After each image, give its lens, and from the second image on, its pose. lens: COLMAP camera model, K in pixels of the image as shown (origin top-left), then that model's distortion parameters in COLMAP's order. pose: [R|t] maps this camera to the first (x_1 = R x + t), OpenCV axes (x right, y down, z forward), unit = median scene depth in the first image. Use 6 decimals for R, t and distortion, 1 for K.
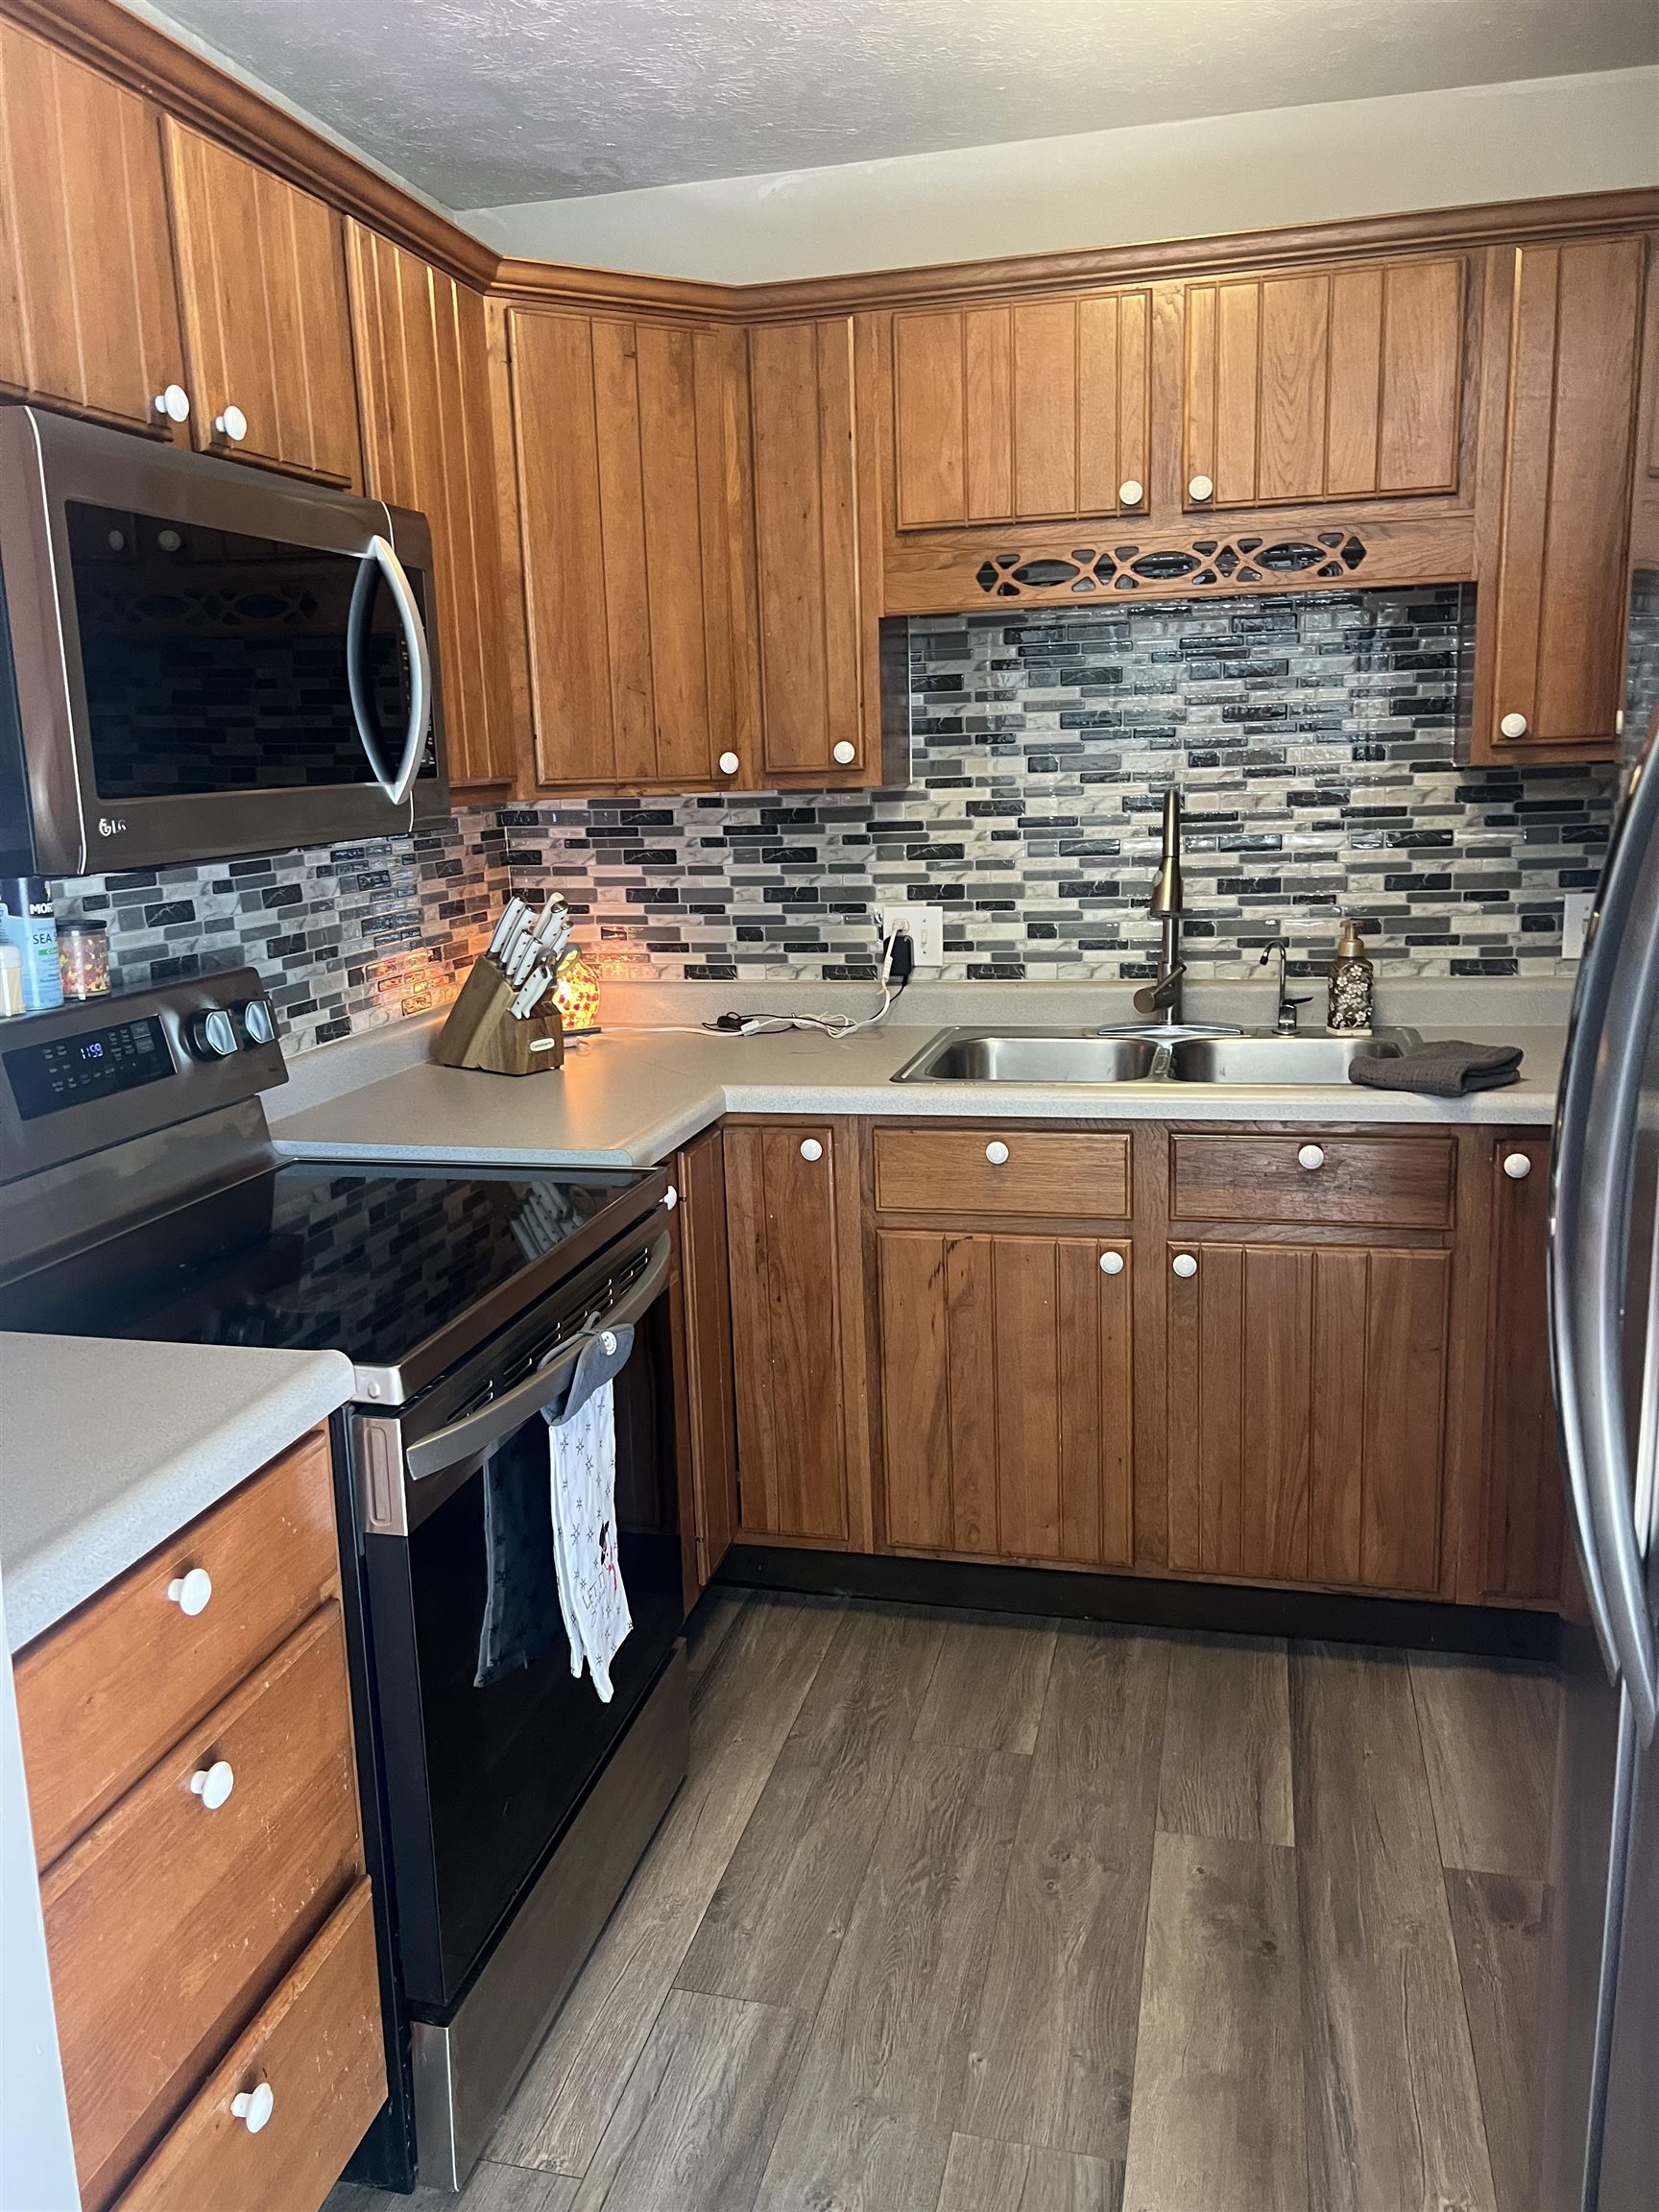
lens RADIAL K [[1669.2, 0, 813.7], [0, 1669.2, 1107.7], [0, 0, 1]] dist [0.074651, -0.101735]
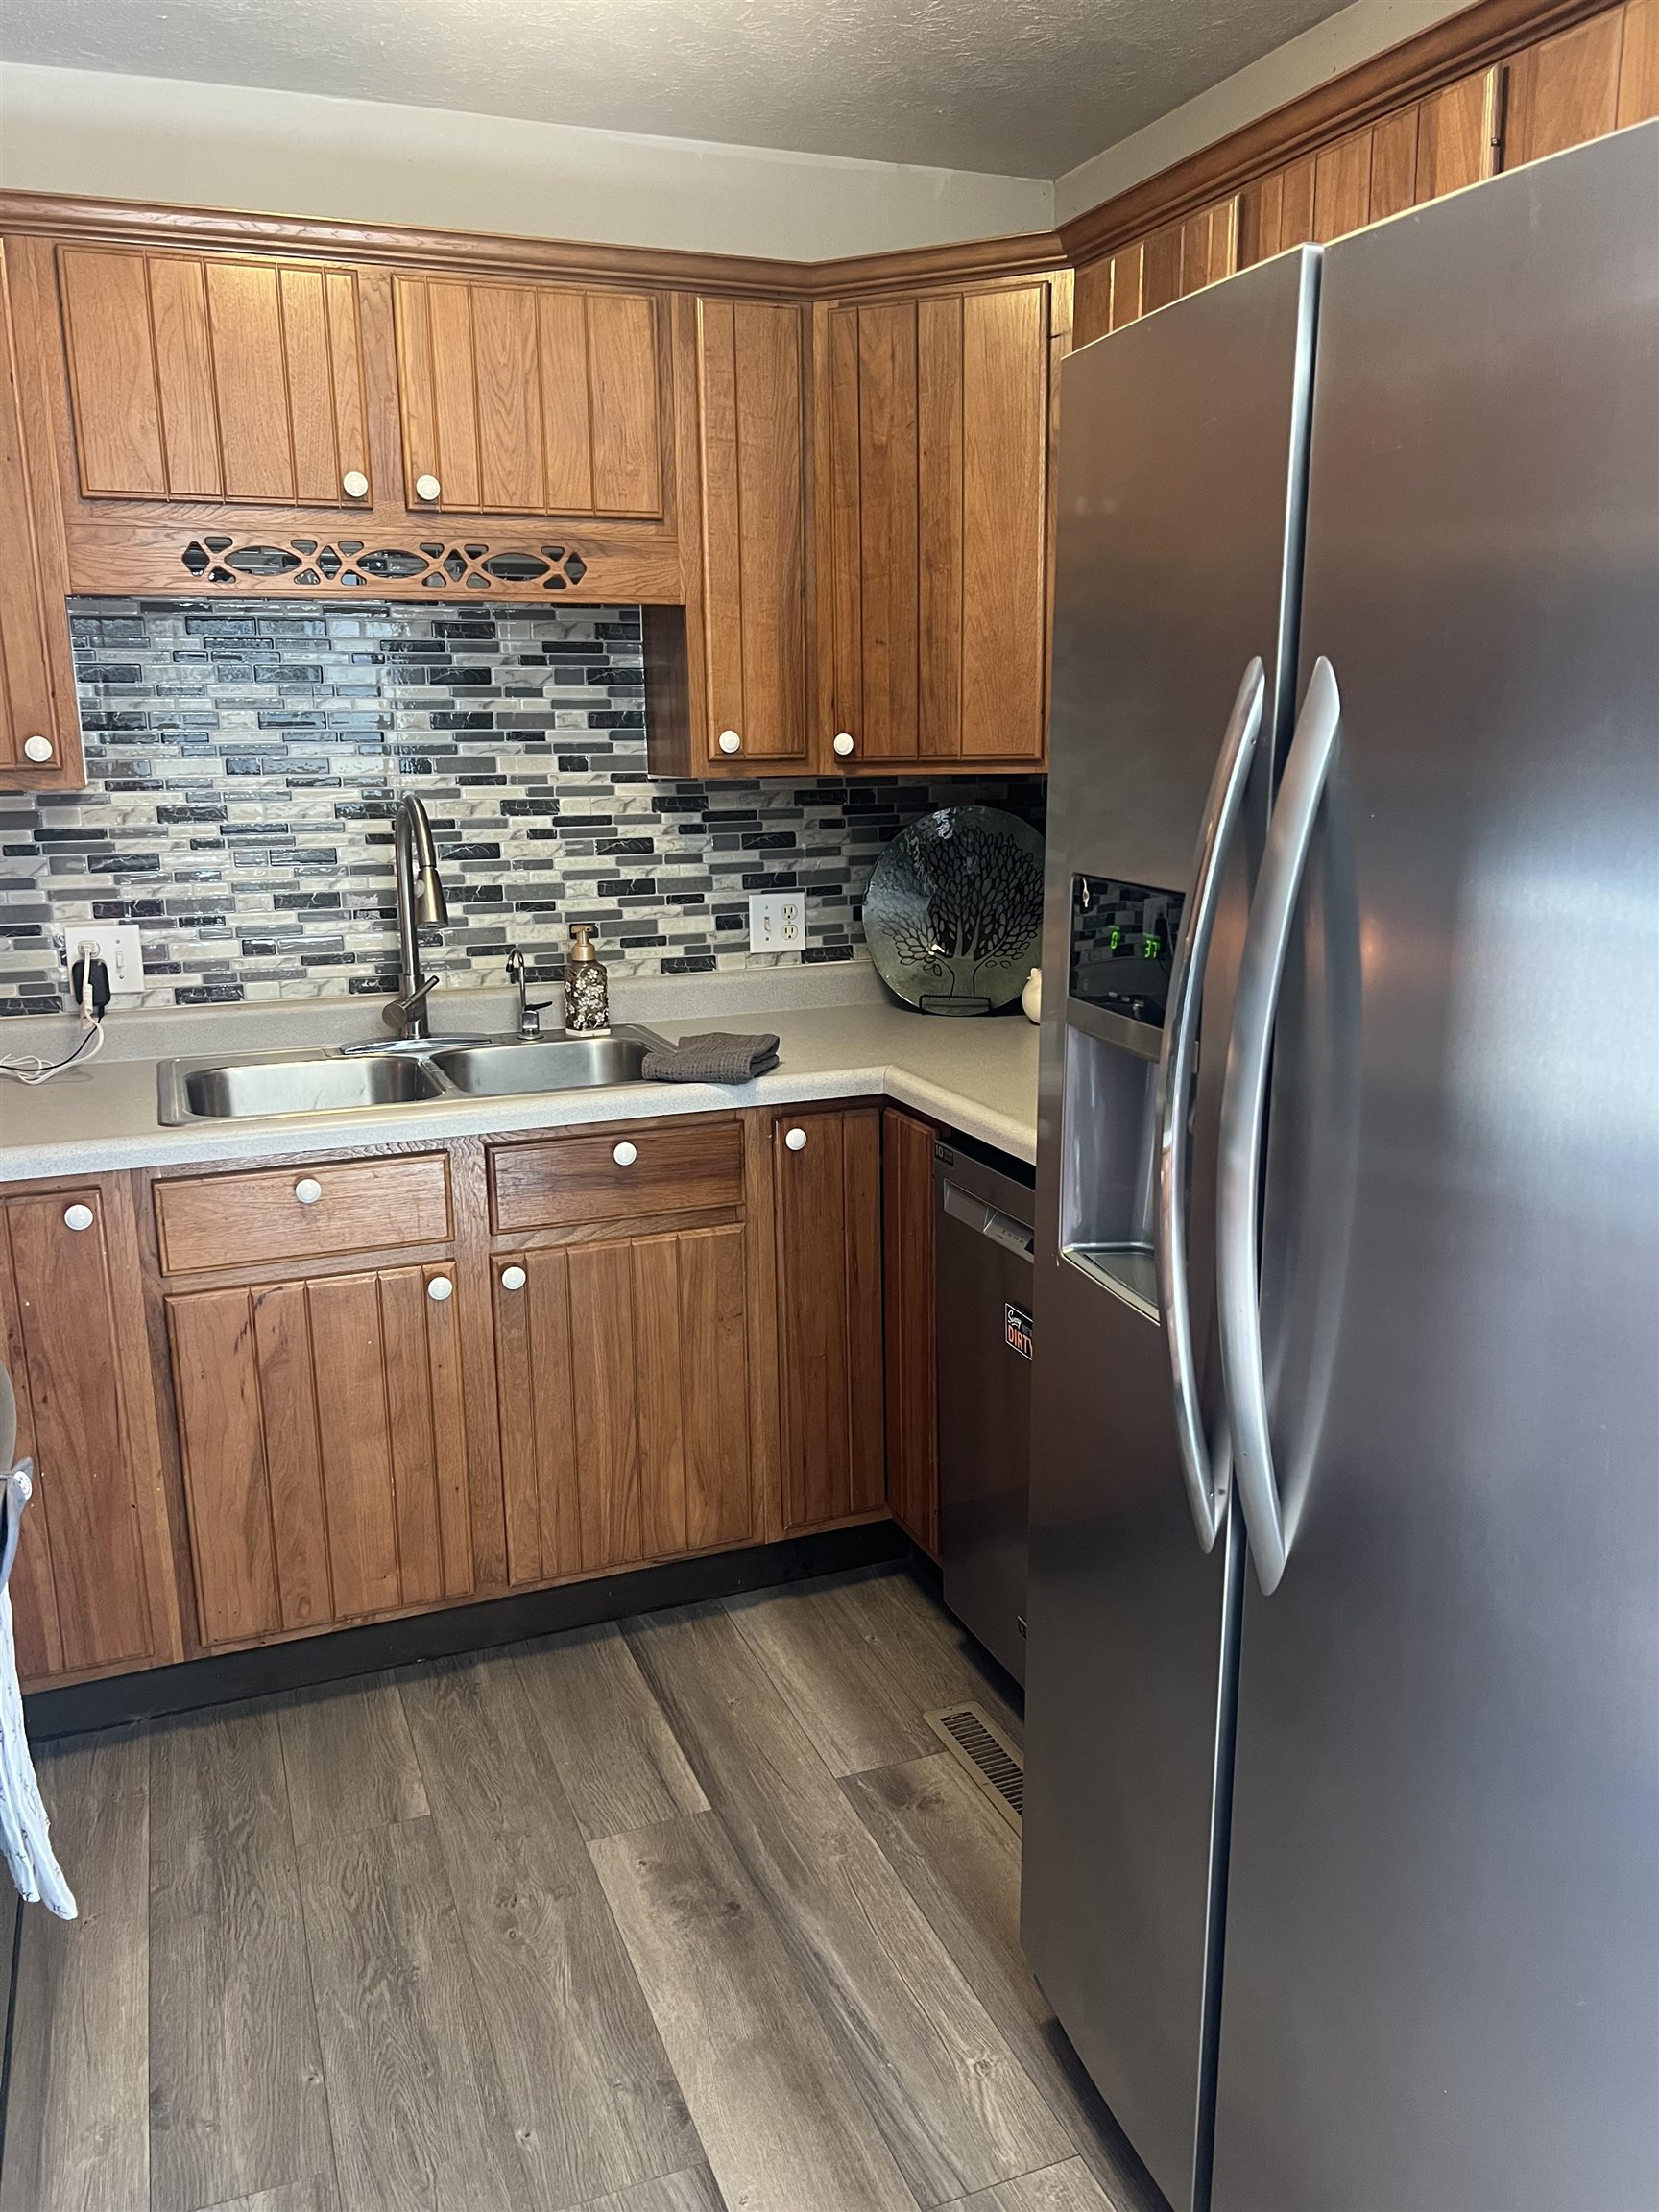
lens RADIAL K [[1662.3, 0, 825.4], [0, 1662.3, 1127.2], [0, 0, 1]] dist [0.054851, -0.071783]
pose [[0.810895, -0.107918, 0.575155, -0.176379], [0.103729, 0.993792, 0.040223, -0.014363], [-0.575925, 0.027044, 0.817055, 0.083173]]
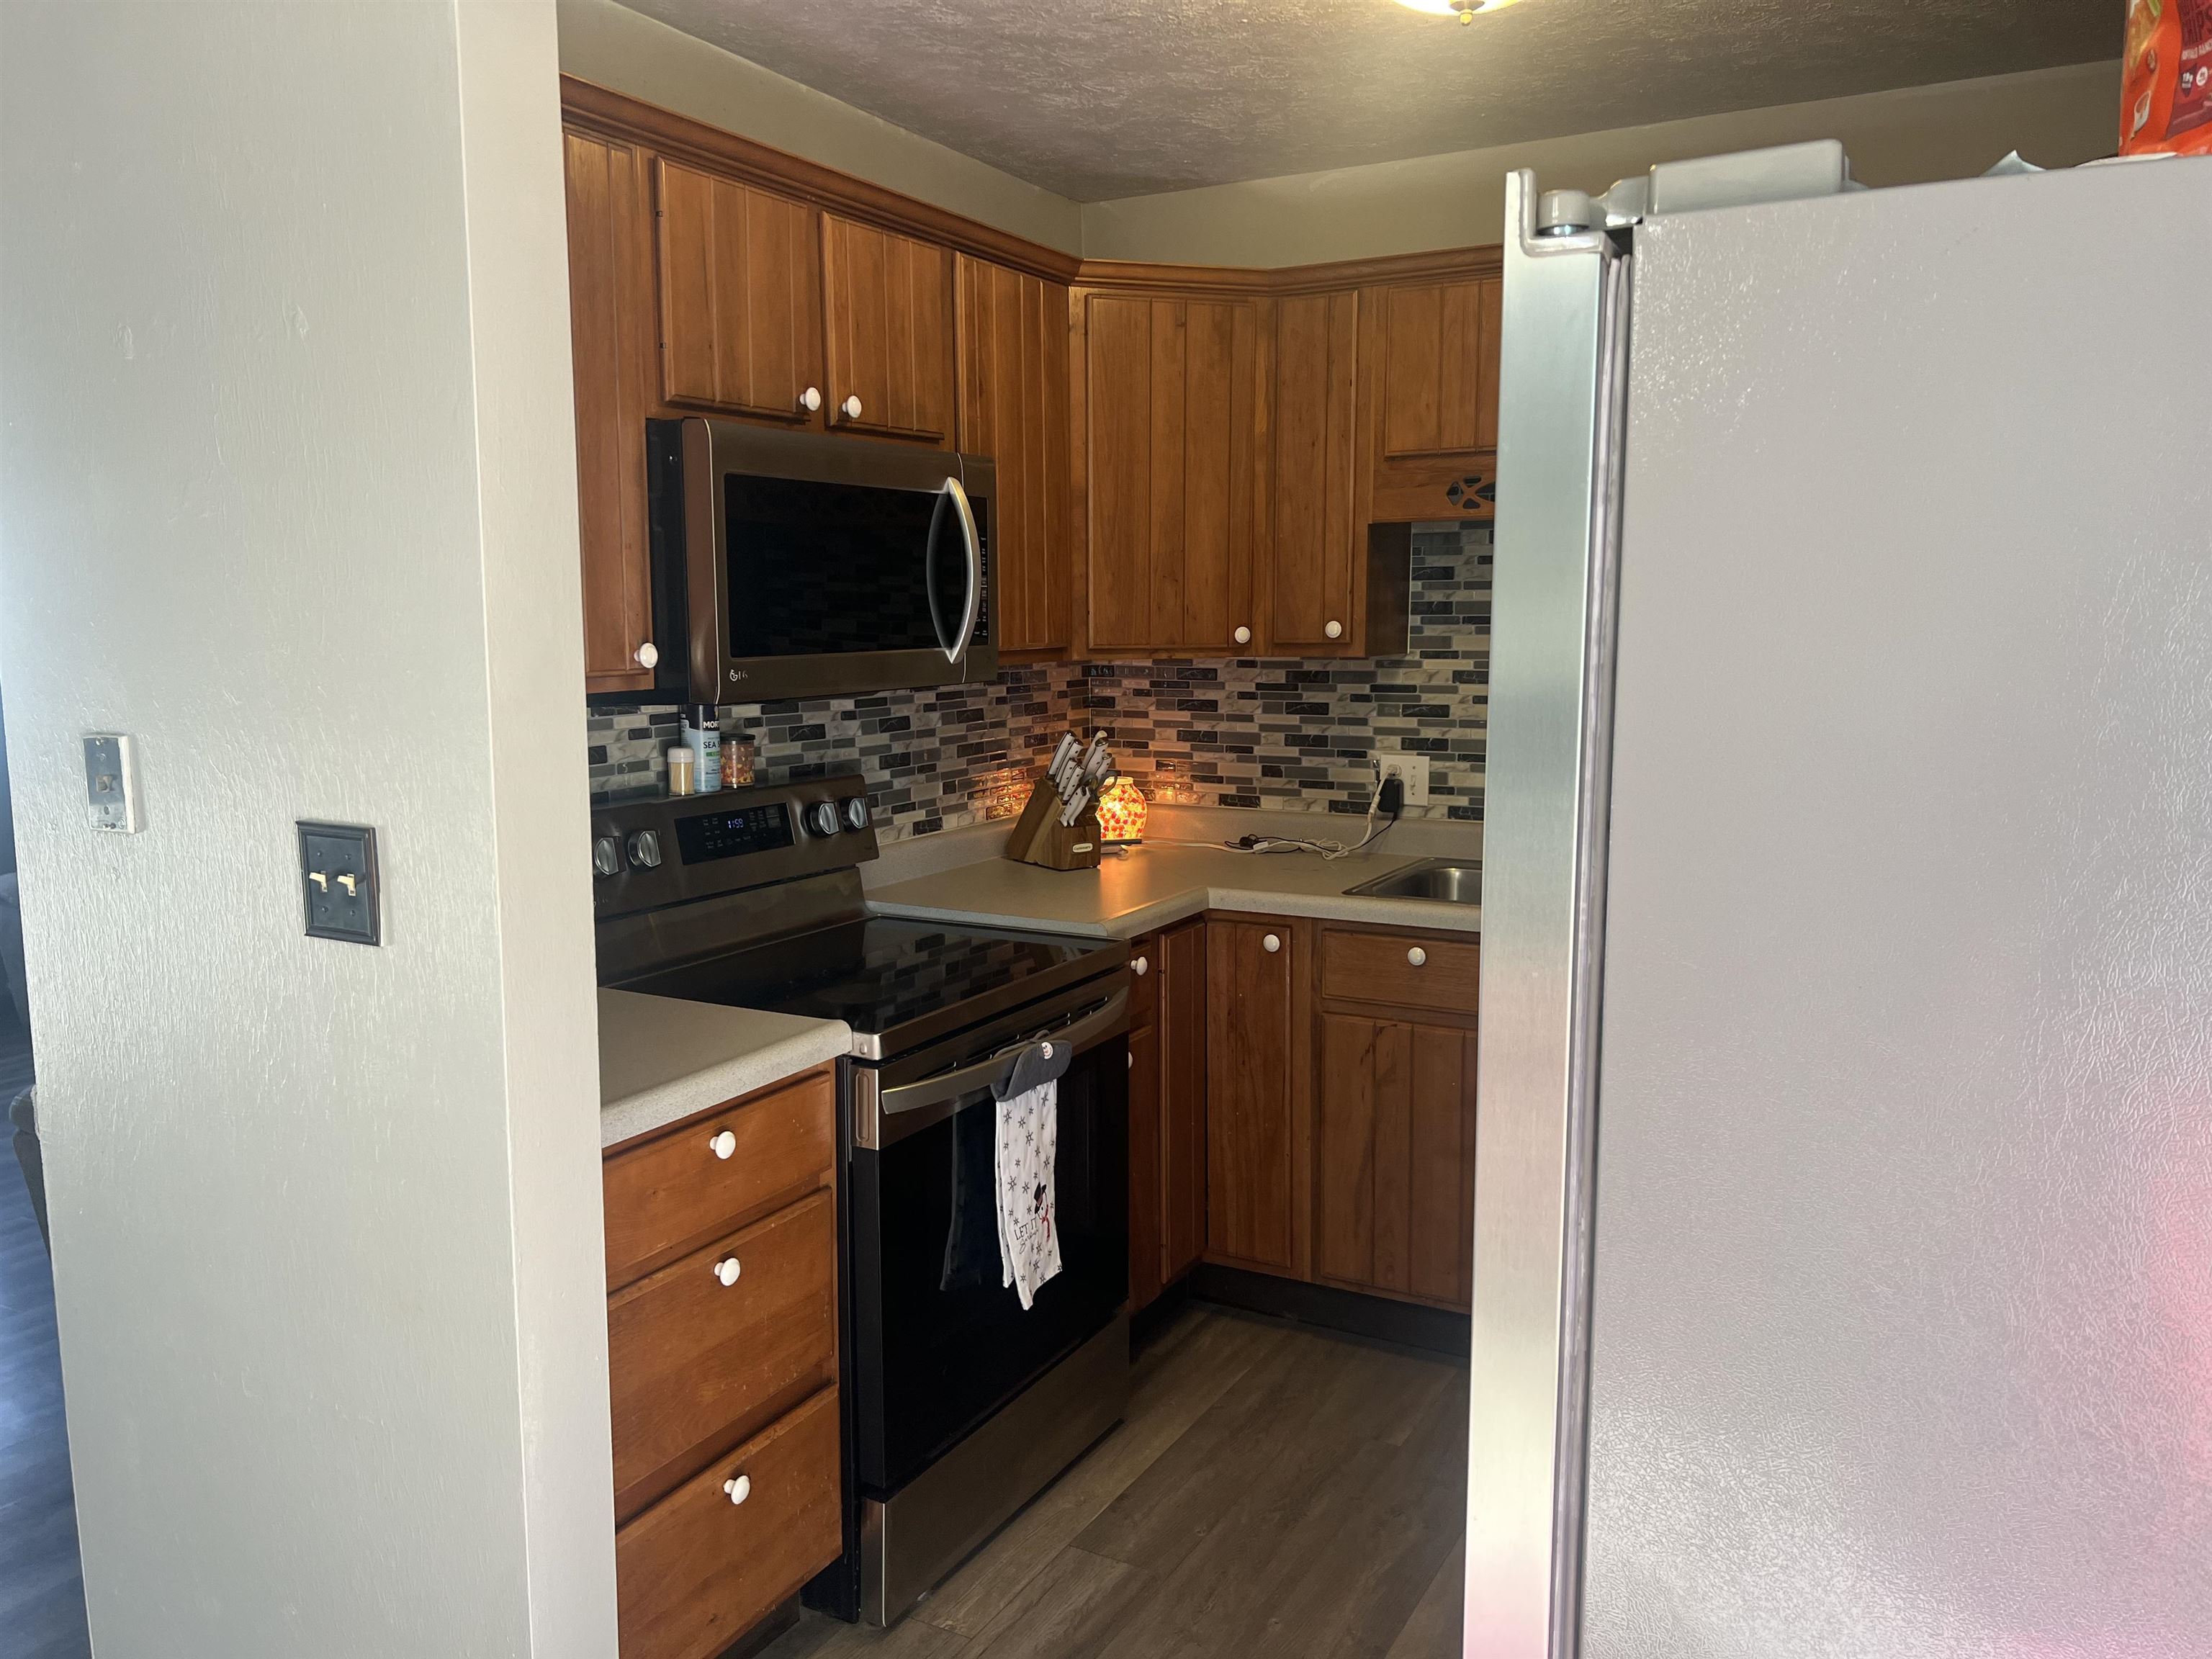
lens RADIAL K [[1665.1, 0, 1106.9], [0, 1665.1, 852.7], [0, 0, 1]] dist [0.182632, -0.517112]
pose [[0.966391, 0.064910, -0.248746, 0.184706], [-0.078818, 0.995811, -0.046357, 0.025508], [0.244695, 0.064405, 0.967459, -0.247509]]
